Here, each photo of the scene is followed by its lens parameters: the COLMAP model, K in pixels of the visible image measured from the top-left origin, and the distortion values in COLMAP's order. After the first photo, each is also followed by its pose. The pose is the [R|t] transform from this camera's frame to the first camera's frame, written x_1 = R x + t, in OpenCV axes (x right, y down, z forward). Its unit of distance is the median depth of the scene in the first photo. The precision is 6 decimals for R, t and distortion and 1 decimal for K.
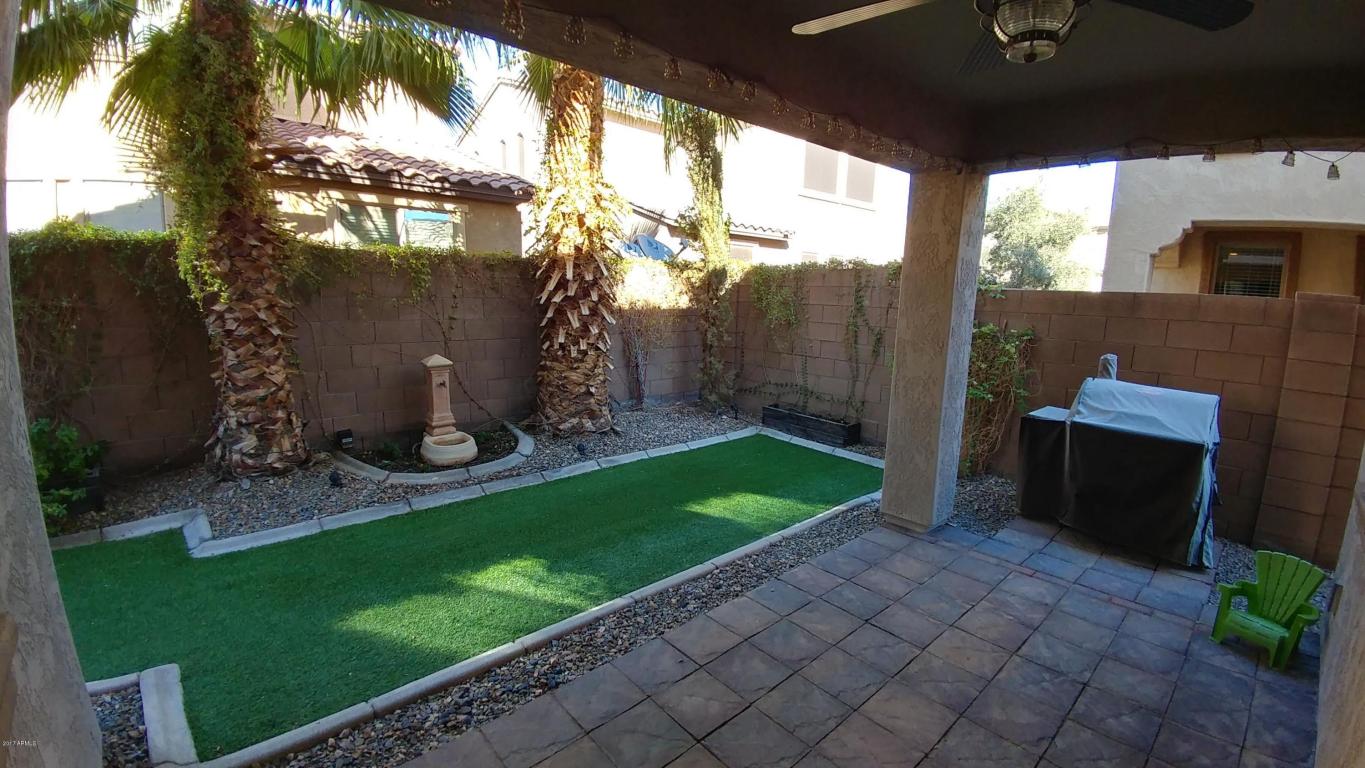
lens RADIAL K [[560.8, 0, 679.8], [0, 560.8, 379.5], [0, 0, 1]] dist [0.032651, -0.047032]
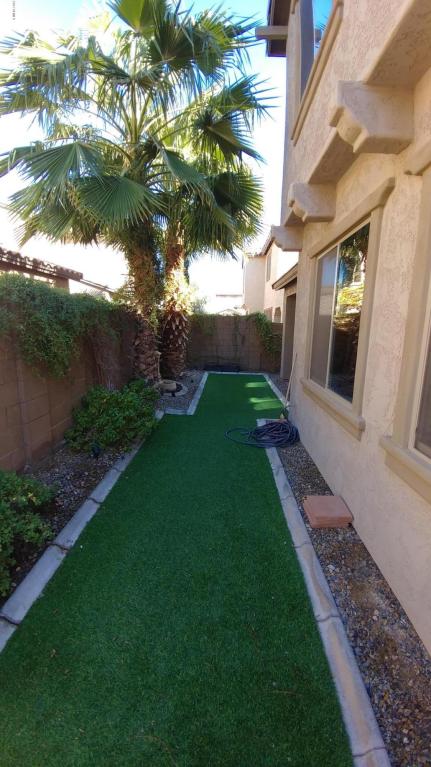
lens RADIAL K [[315.1, 0, 216.6], [0, 315.1, 386.1], [0, 0, 1]] dist [0.032651, -0.047032]
pose [[0.688169, -0.154604, 0.708887, -1.023086], [0.118050, 0.987873, 0.100849, 0.000515], [-0.715882, 0.014283, 0.698075, -0.166549]]
